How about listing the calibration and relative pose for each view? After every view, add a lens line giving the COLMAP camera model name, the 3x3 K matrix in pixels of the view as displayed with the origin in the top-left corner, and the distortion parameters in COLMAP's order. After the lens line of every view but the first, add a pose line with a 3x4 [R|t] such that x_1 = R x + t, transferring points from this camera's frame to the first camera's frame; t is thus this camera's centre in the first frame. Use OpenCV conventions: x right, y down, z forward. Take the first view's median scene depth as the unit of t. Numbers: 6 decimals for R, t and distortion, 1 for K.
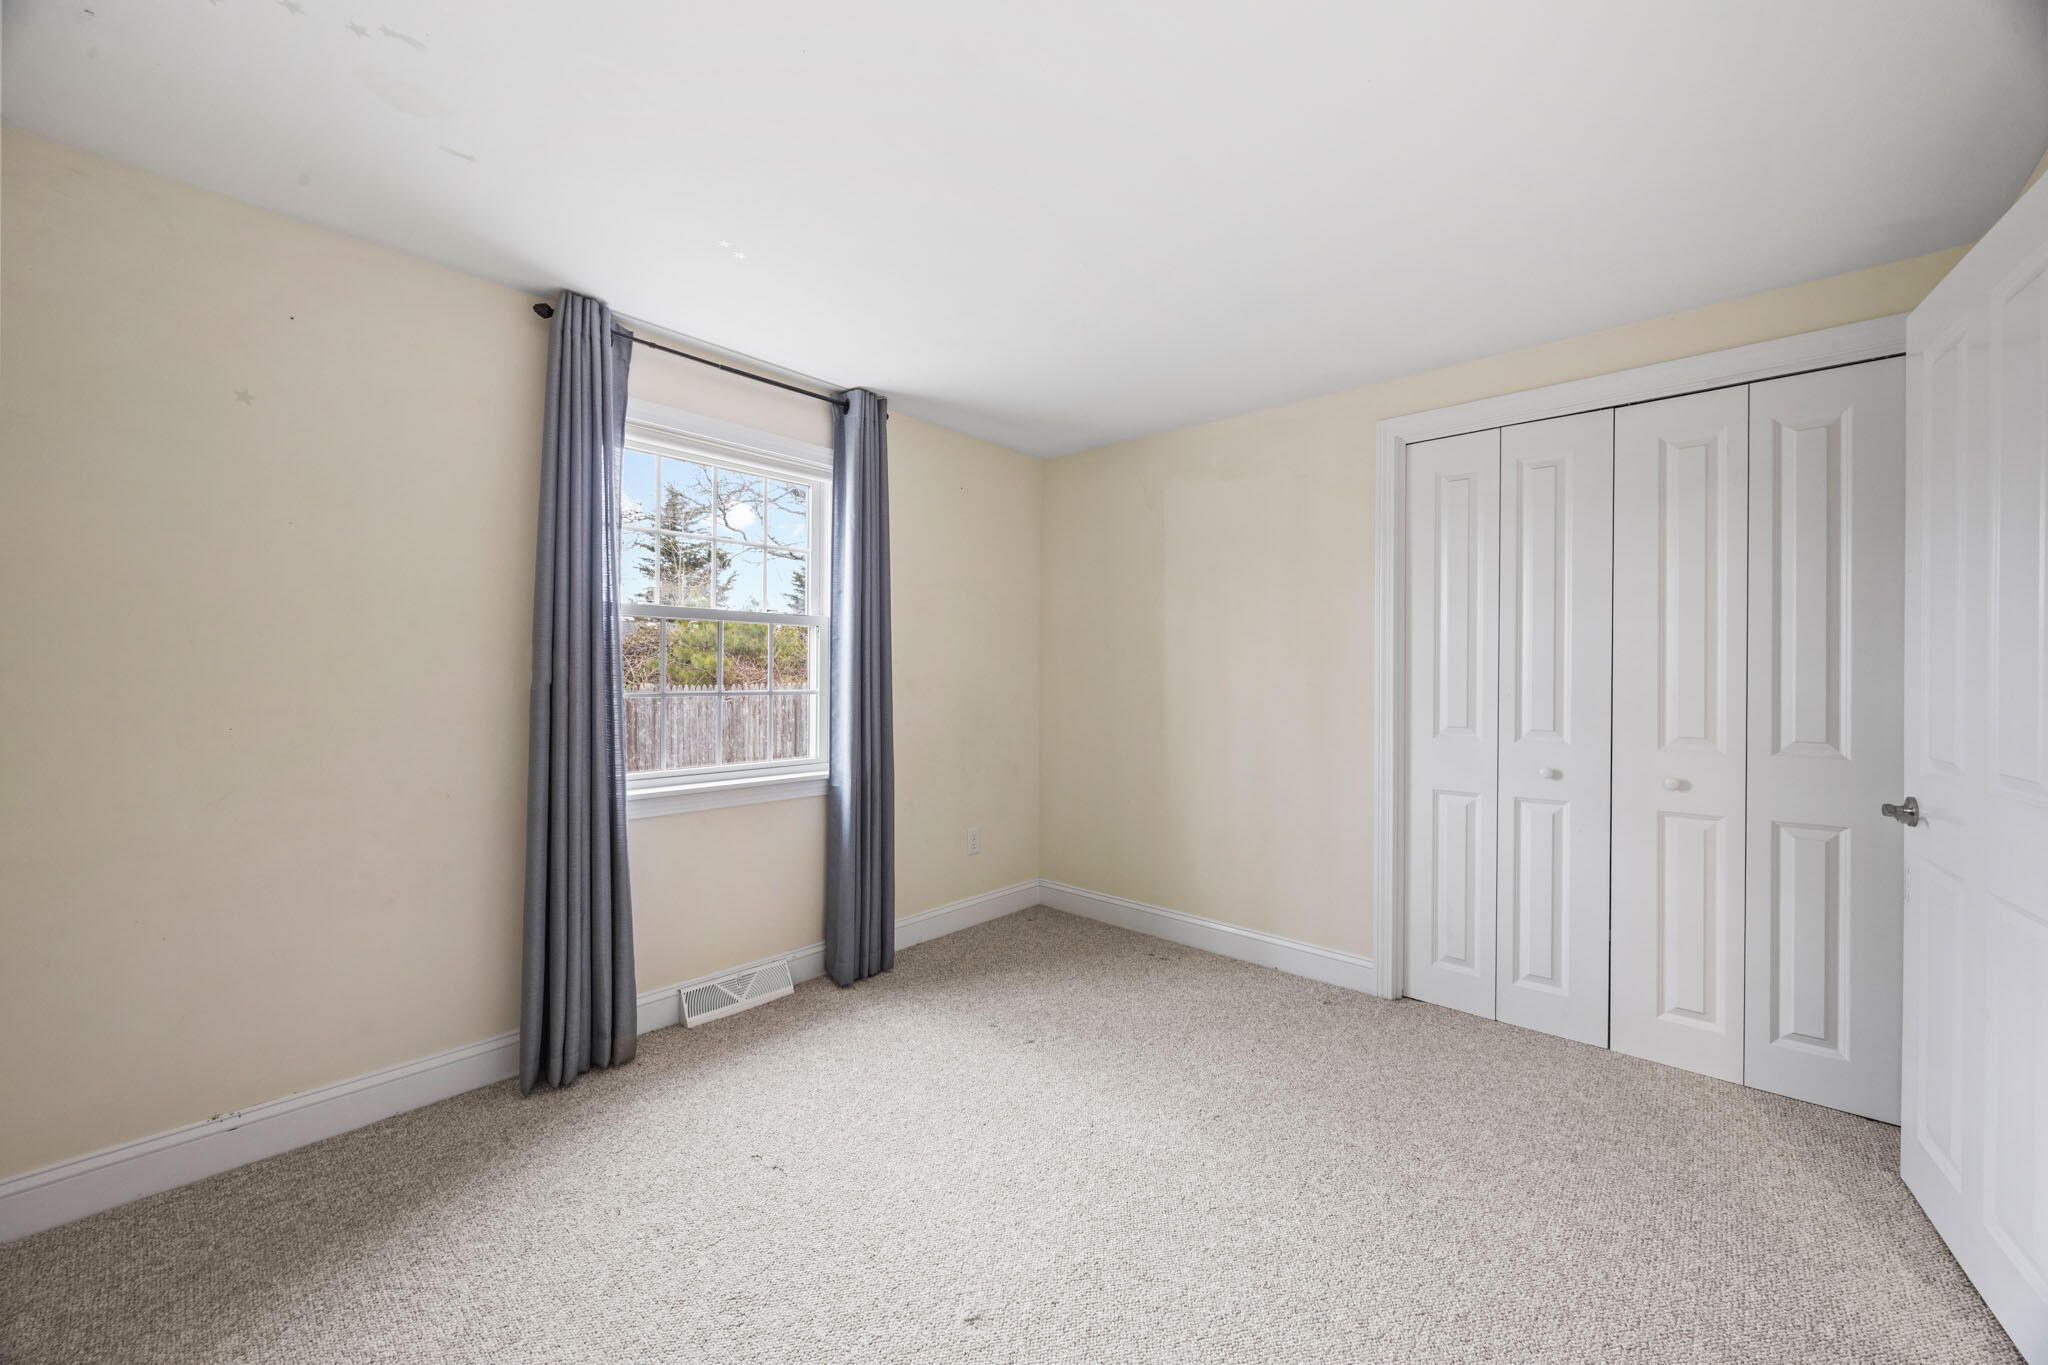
lens RADIAL K [[781.9, 0, 1019.4], [0, 781.9, 690.6], [0, 0, 1]] dist [-0.001081, -0.000161]
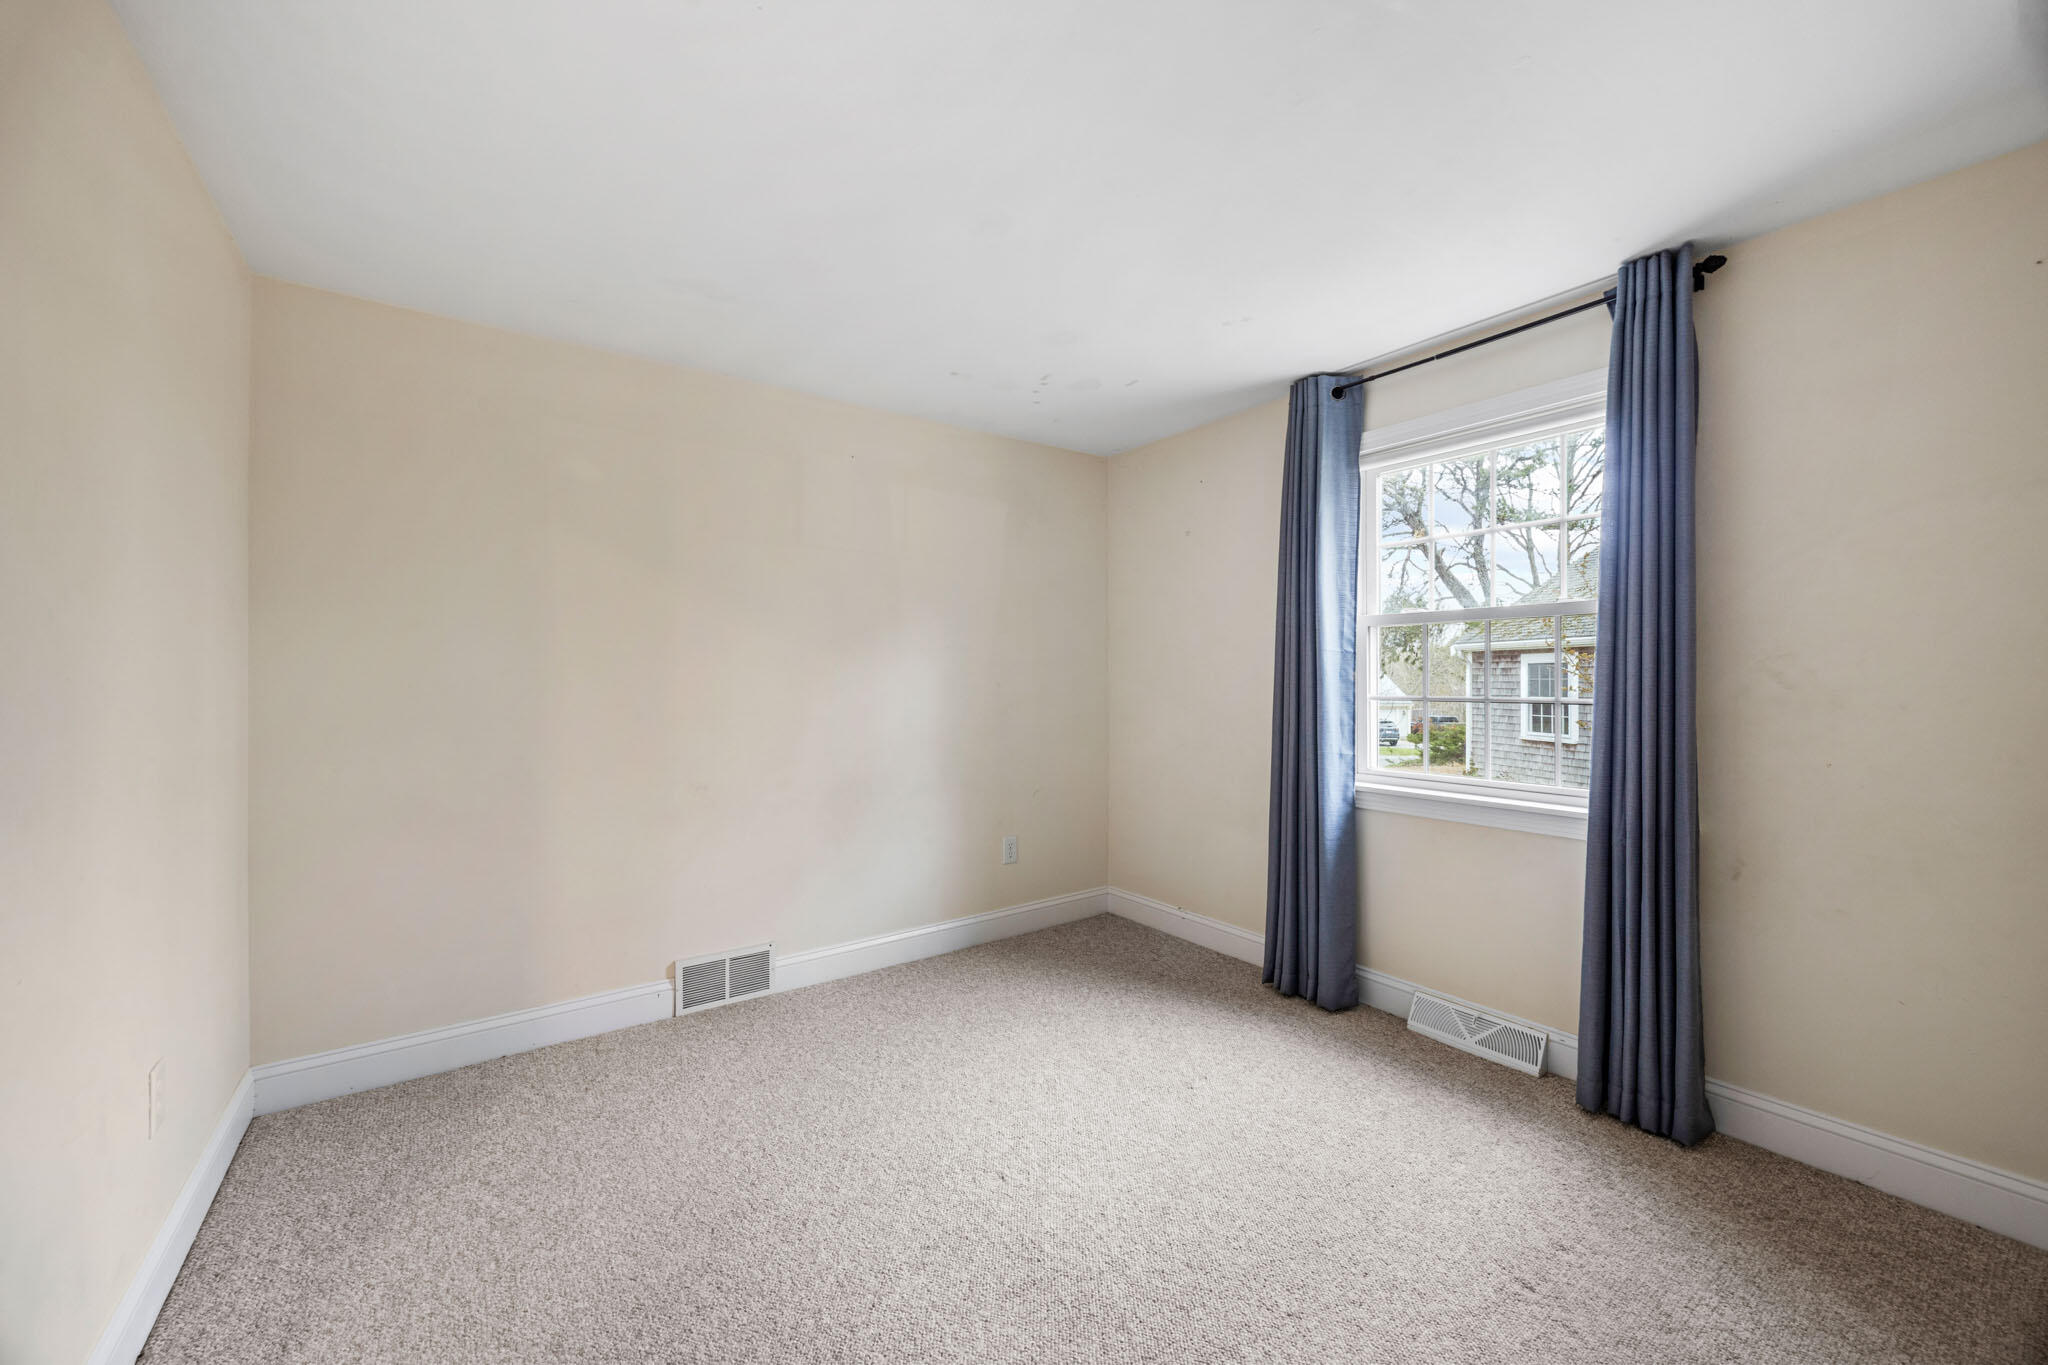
lens RADIAL K [[781.9, 0, 1032.9], [0, 781.9, 678.2], [0, 0, 1]] dist [-0.001081, -0.000161]
pose [[-0.214117, -0.005820, -0.976791, 0.648495], [-0.015213, 0.999881, -0.002623, -0.012163], [0.976689, 0.014298, -0.214180, 0.707983]]
